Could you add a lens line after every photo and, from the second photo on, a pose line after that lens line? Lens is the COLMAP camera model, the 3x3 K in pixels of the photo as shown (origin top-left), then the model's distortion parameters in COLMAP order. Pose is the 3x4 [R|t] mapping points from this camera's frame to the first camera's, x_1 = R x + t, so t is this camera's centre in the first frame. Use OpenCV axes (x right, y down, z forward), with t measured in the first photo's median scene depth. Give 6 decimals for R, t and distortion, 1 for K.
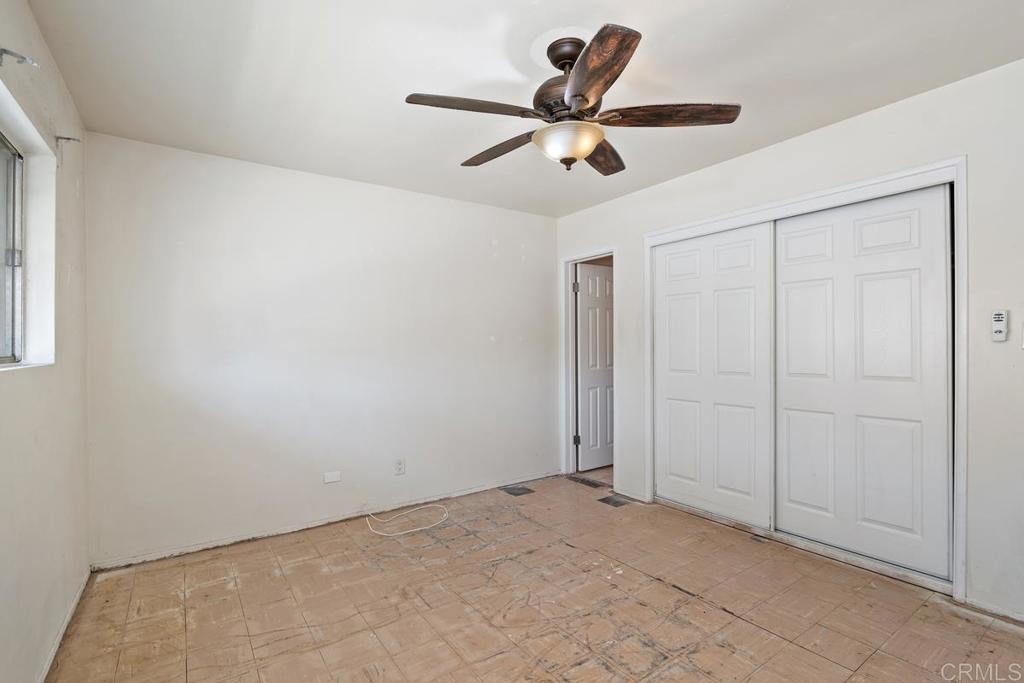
lens RADIAL K [[473.1, 0, 512.0], [0, 473.1, 341.5], [0, 0, 1]] dist [-0.023420, 0.006121]
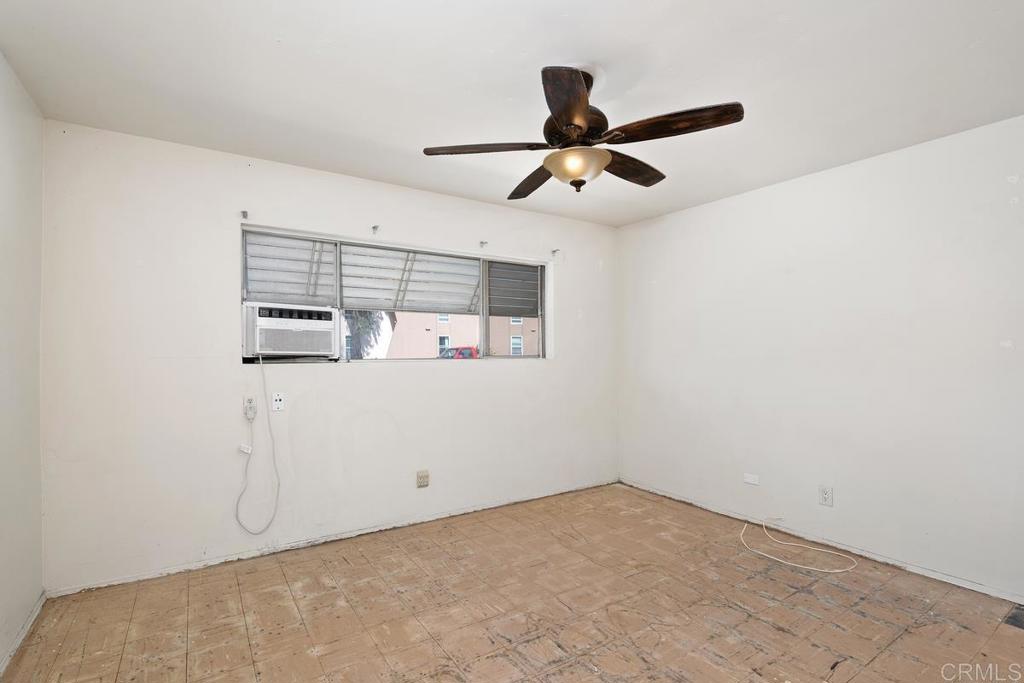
lens RADIAL K [[473.1, 0, 512.0], [0, 473.1, 341.5], [0, 0, 1]] dist [-0.023420, 0.006121]
pose [[-0.013582, -0.010595, -0.999852, 0.819216], [0.003889, 0.999936, -0.010649, -0.008758], [0.999900, -0.004033, -0.013540, 0.594535]]
